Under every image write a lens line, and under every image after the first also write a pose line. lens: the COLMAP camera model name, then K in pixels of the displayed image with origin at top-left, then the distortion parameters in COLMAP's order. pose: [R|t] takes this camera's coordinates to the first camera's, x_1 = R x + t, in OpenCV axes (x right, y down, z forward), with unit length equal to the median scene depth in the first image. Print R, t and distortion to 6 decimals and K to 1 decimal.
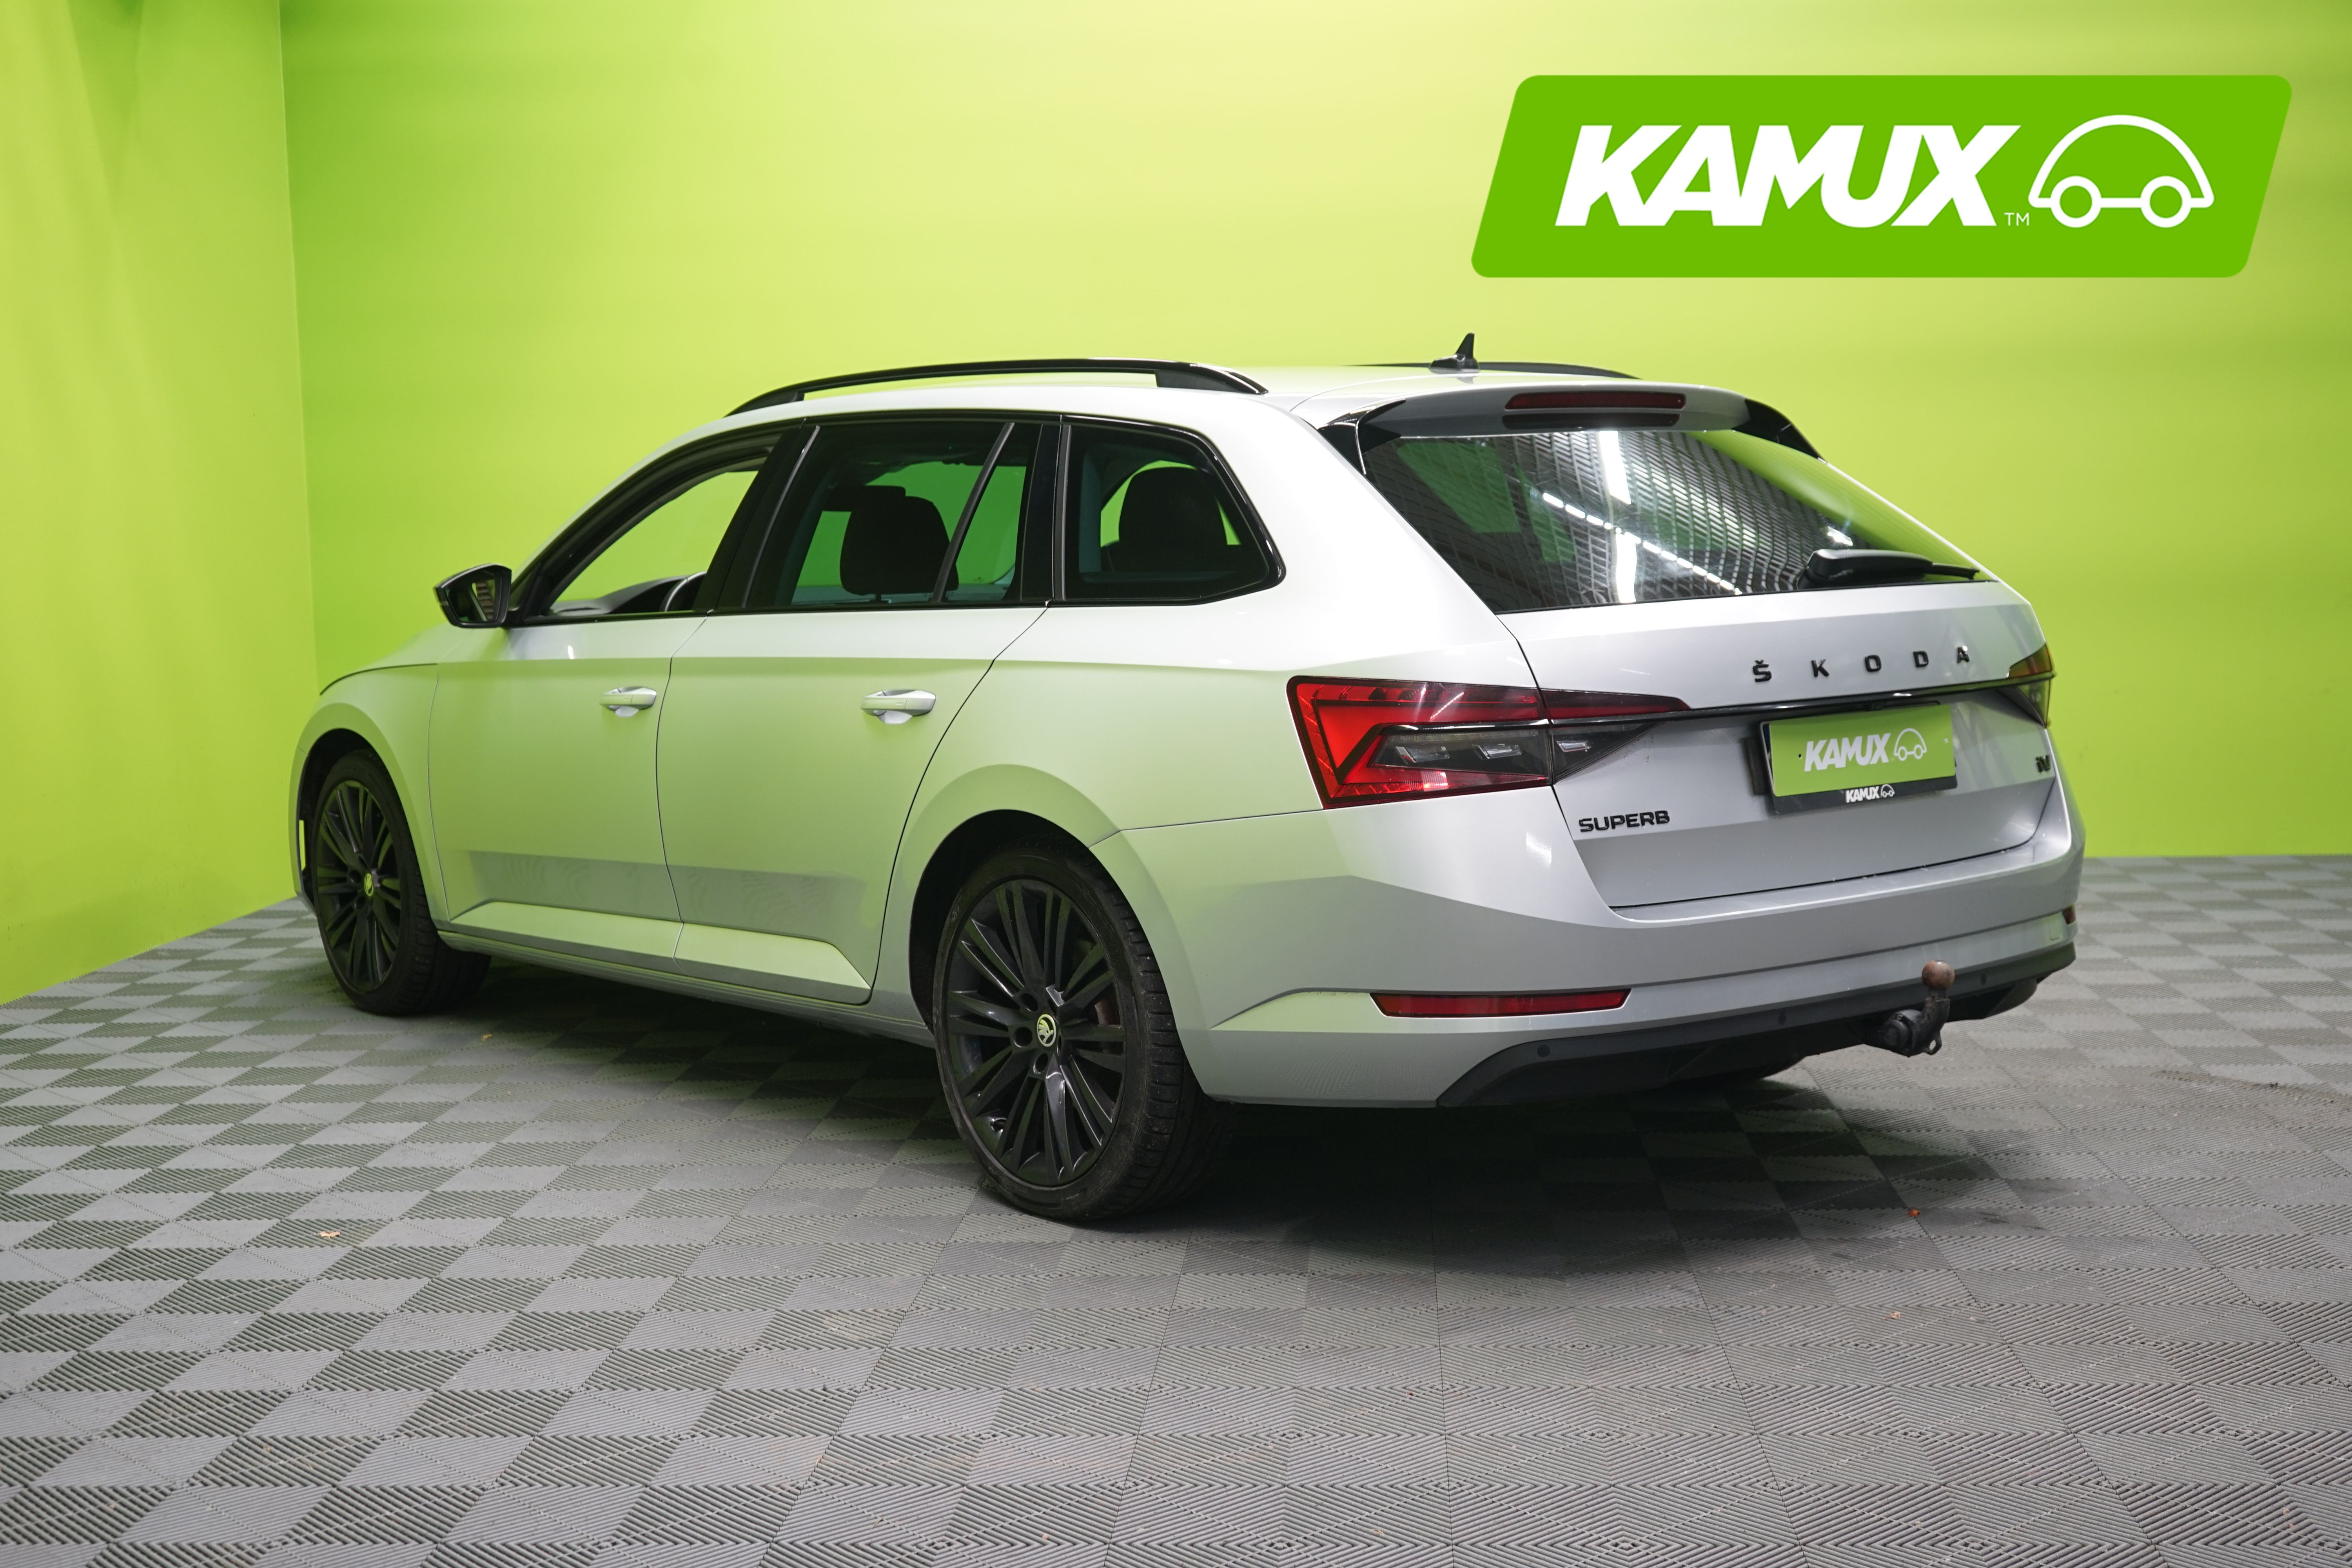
lens RADIAL K [[2827.6, 0, 1184.3], [0, 2827.6, 774.0], [0, 0, 1]] dist [-0.020614, 0.000000]
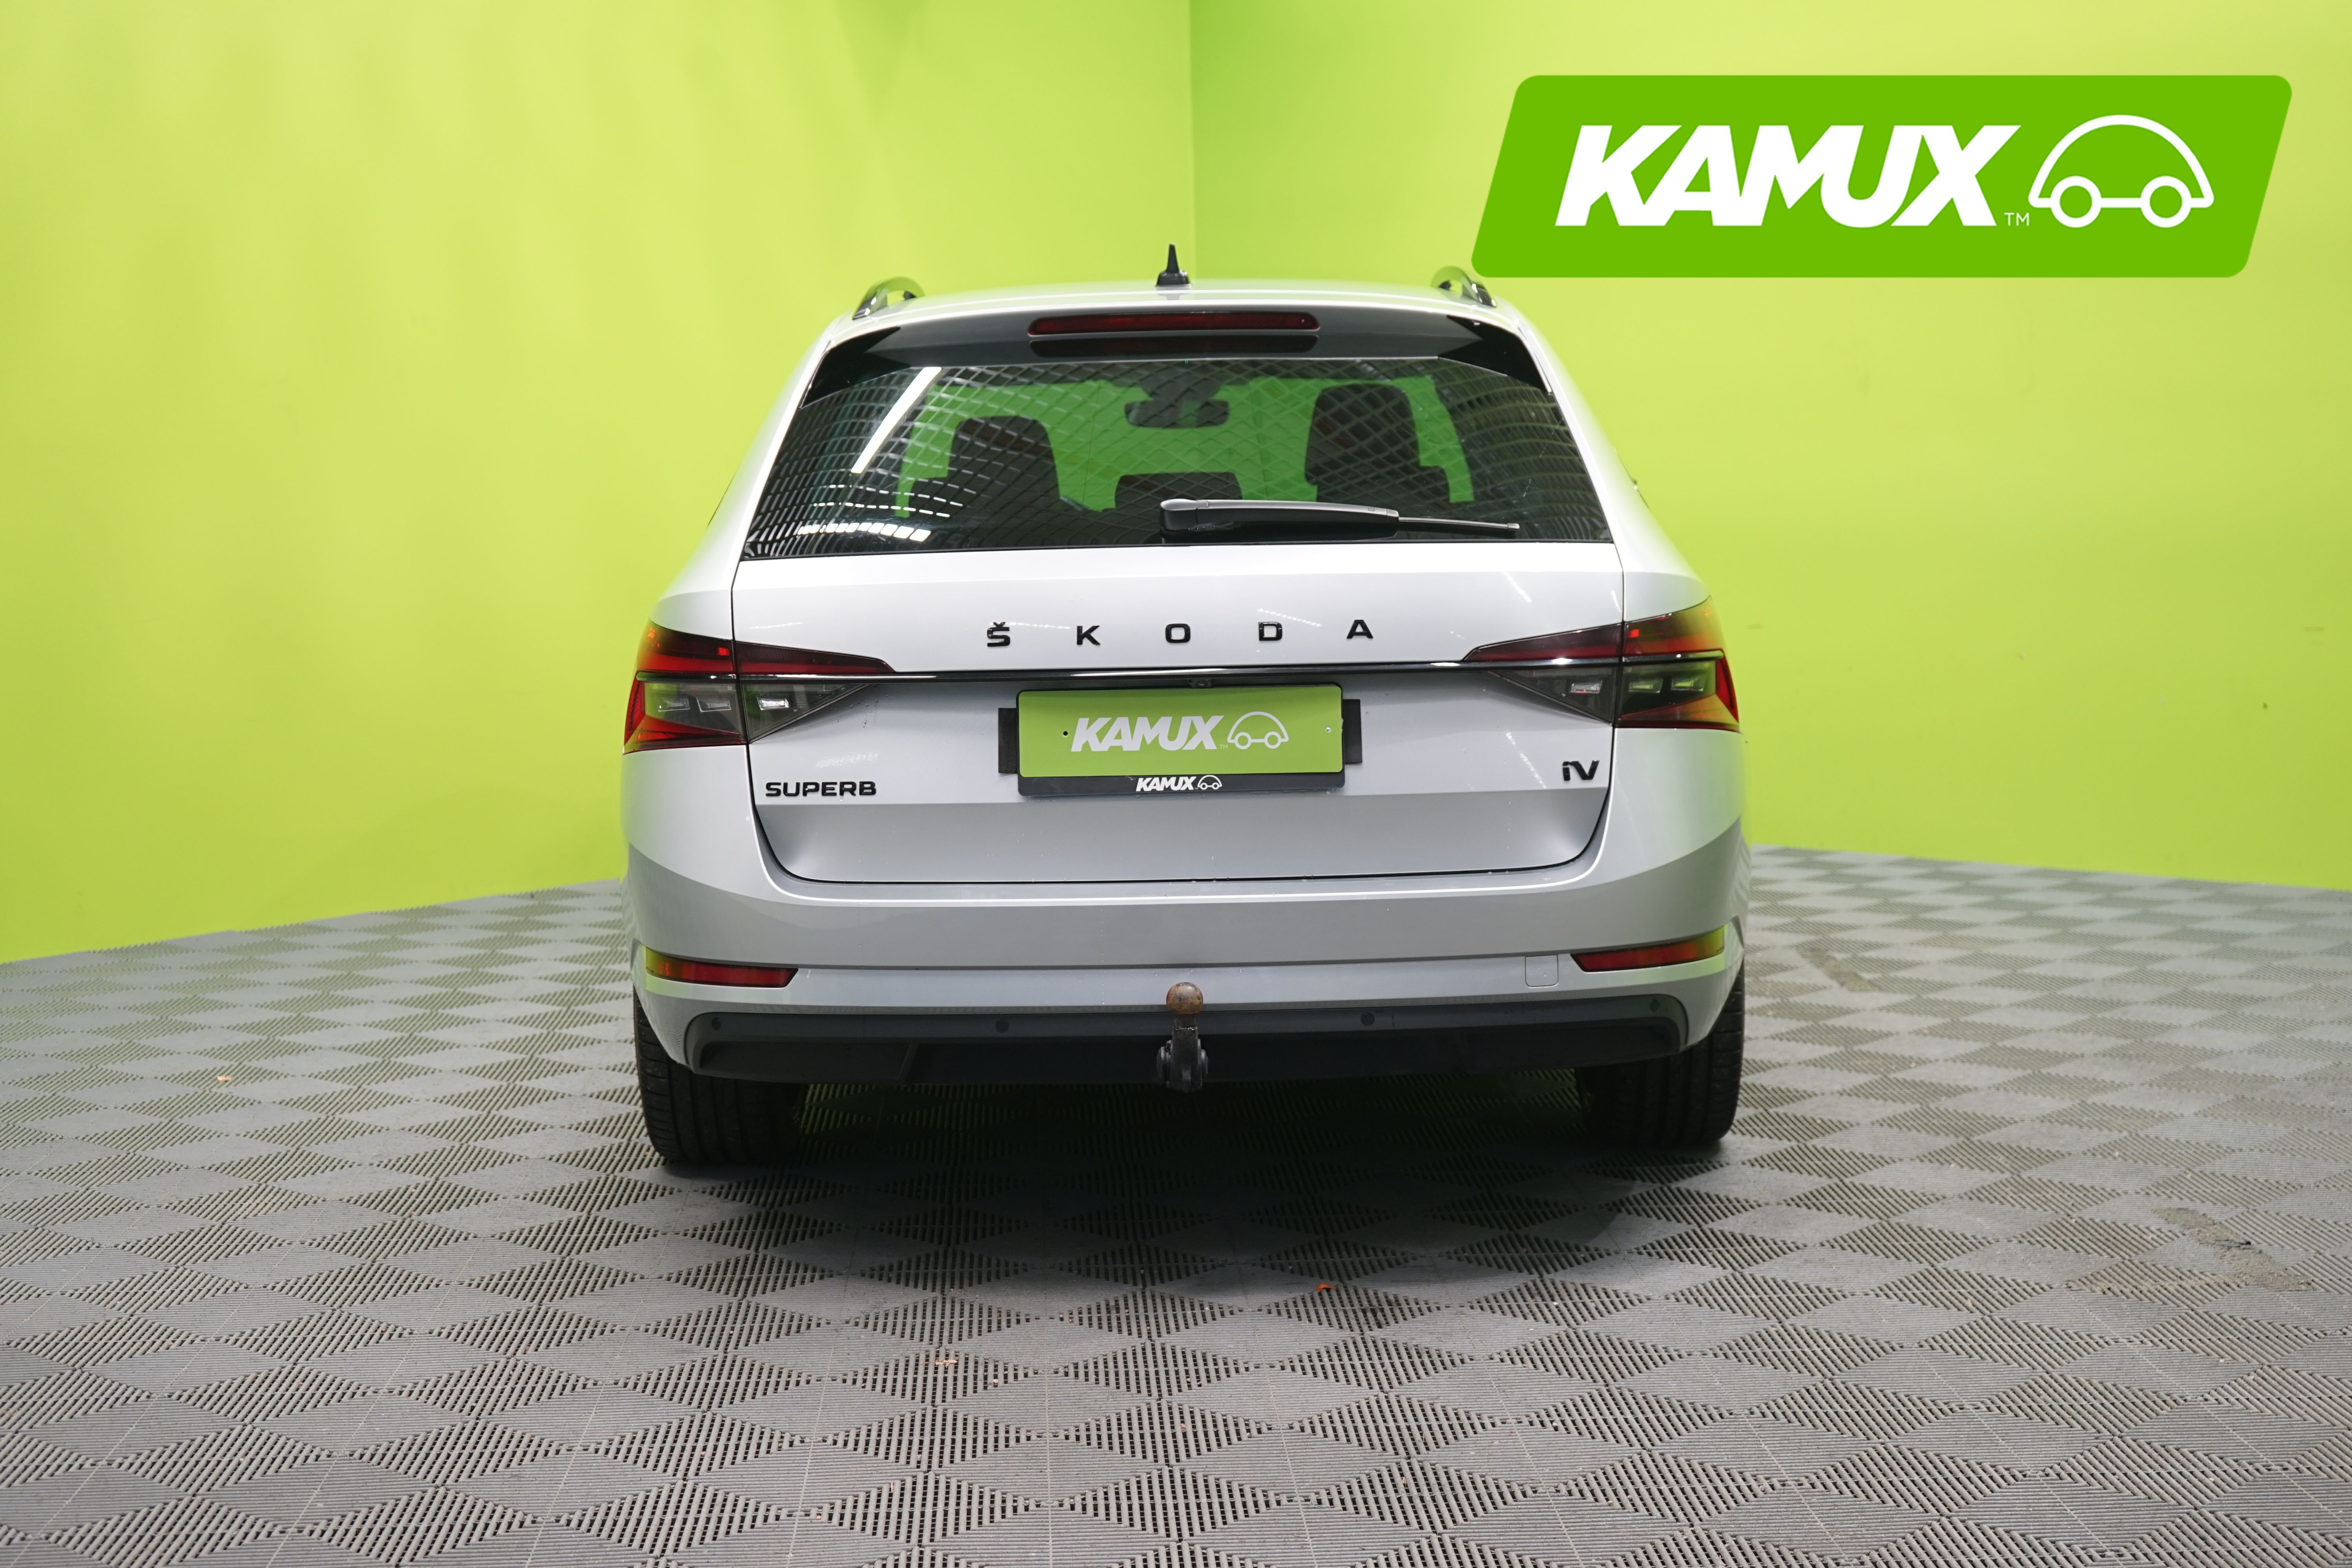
lens RADIAL K [[3460.9, 0, 1175.8], [0, 3460.9, 786.2], [0, 0, 1]] dist [0.051420, 0.000000]
pose [[0.792119, 0.071265, -0.606192, 0.893561], [-0.060628, 0.997435, 0.038036, -0.032864], [0.607348, 0.006623, 0.794408, 0.163031]]
